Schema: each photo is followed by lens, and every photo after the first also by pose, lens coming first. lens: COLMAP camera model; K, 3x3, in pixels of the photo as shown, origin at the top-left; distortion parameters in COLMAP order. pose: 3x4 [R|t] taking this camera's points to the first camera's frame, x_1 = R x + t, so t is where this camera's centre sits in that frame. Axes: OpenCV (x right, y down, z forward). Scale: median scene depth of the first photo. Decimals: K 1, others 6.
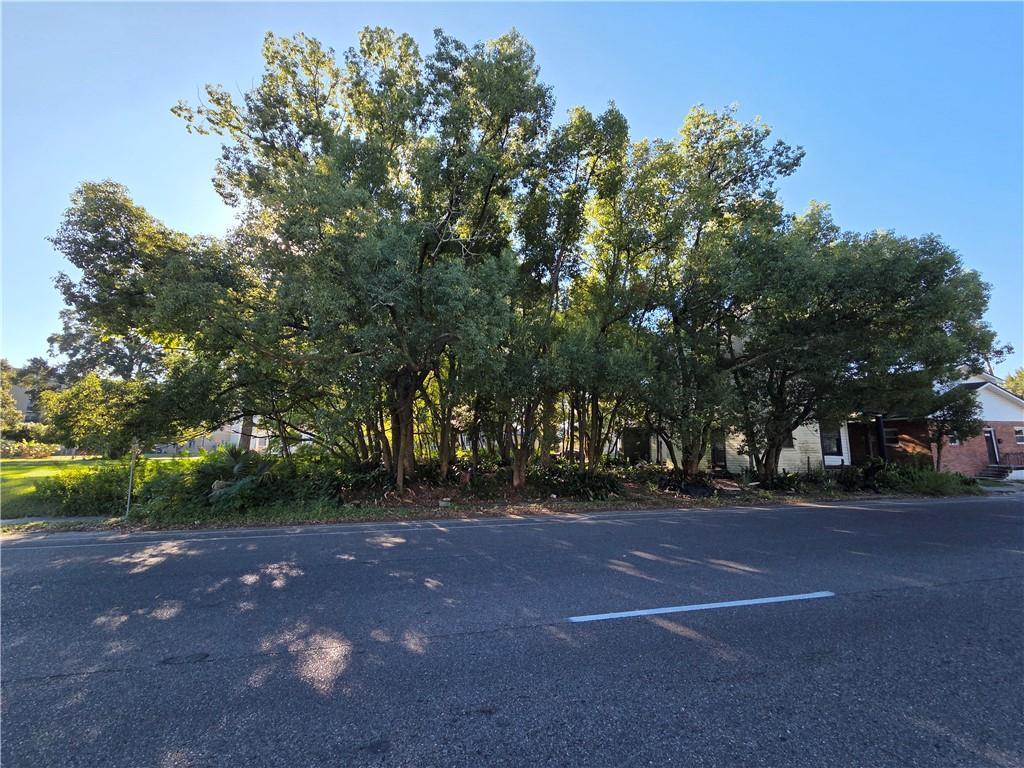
lens RADIAL K [[418.0, 0, 512.0], [0, 418.0, 384.0], [0, 0, 1]] dist [-0.013836, 0.000080]
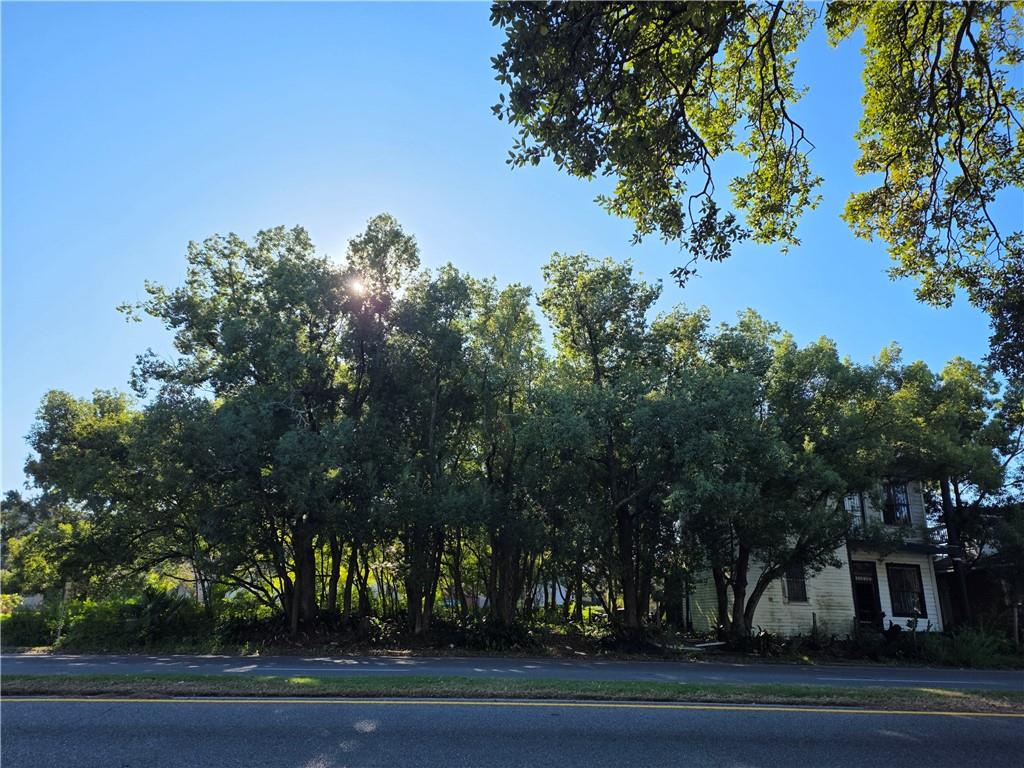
lens RADIAL K [[678.7, 0, 512.0], [0, 678.7, 384.0], [0, 0, 1]] dist [0.003500, -0.002397]
pose [[0.973164, -0.056391, -0.223096, 0.511029], [0.016310, 0.983973, -0.177569, -0.030255], [0.229534, 0.169165, 0.958487, -0.436311]]
